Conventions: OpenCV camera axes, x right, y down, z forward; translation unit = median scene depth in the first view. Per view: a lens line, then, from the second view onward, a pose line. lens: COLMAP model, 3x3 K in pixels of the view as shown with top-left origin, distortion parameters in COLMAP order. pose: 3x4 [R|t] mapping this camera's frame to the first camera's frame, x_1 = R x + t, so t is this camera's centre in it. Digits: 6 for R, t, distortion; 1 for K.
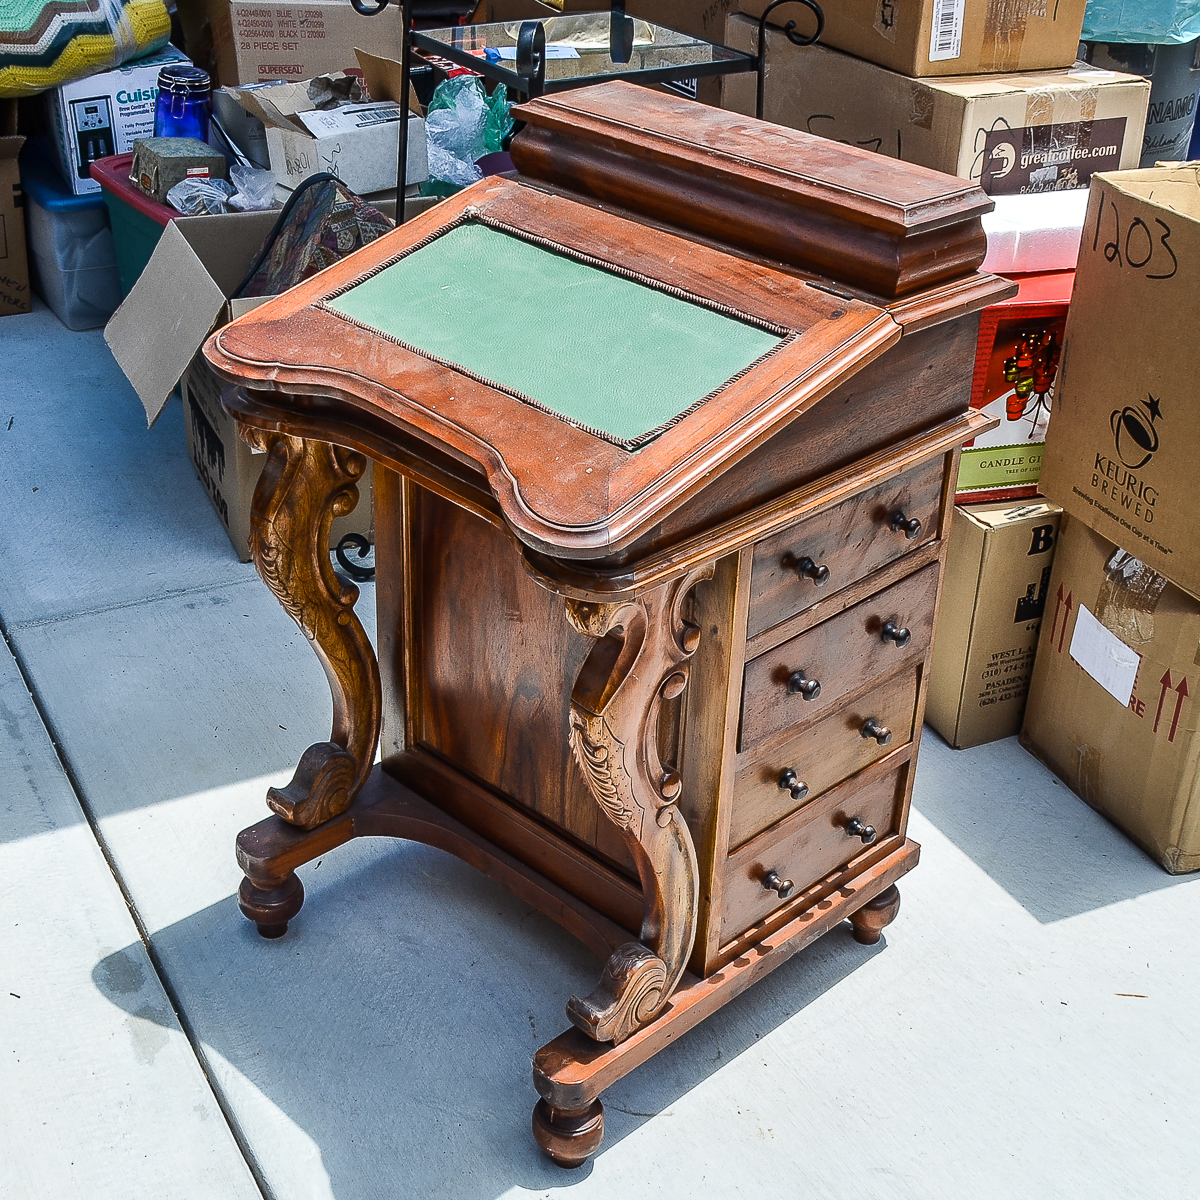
lens RADIAL K [[1838.8, 0, 600.0], [0, 1838.8, 600.0], [0, 0, 1]] dist [-0.093644, -0.041221]
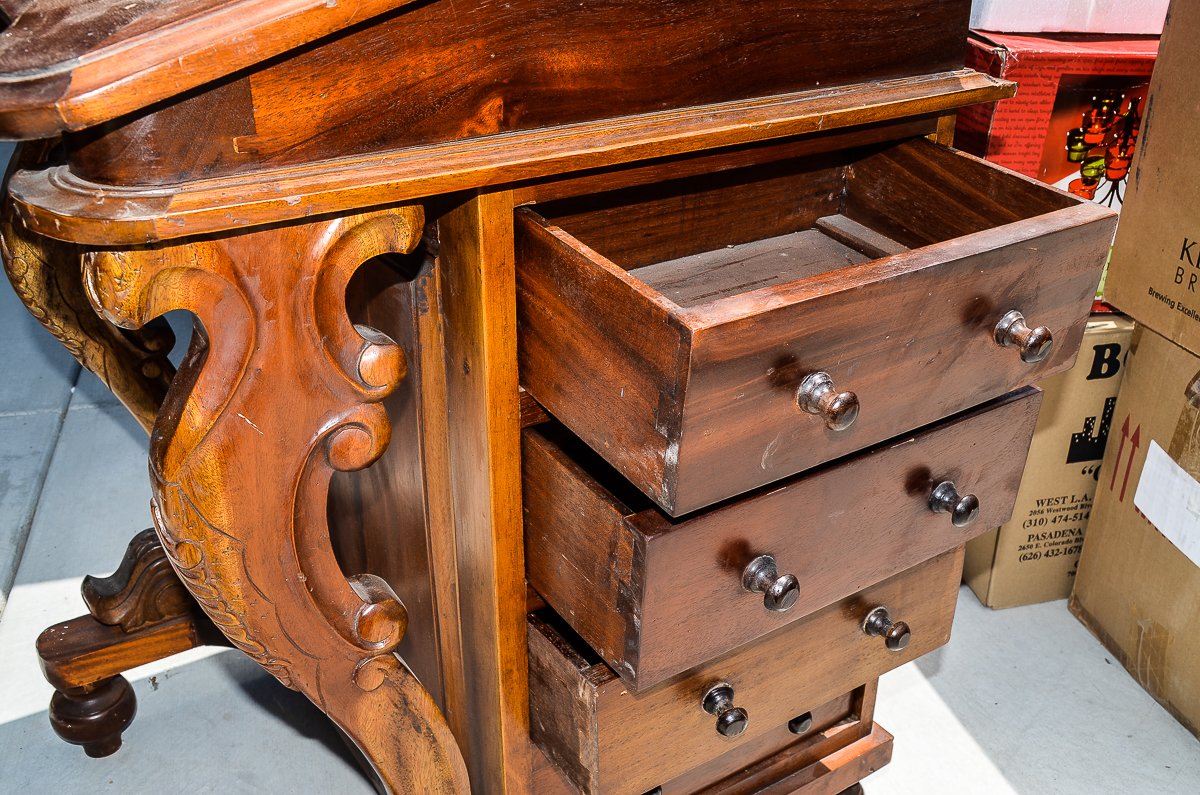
lens RADIAL K [[1192.5, 0, 604.4], [0, 1192.5, 421.5], [0, 0, 1]] dist [-0.016213, 0.000453]
pose [[0.979742, 0.065971, -0.189087, 0.159310], [-0.074952, 0.996355, -0.040738, 0.040833], [0.185710, 0.054085, 0.981115, 0.561997]]
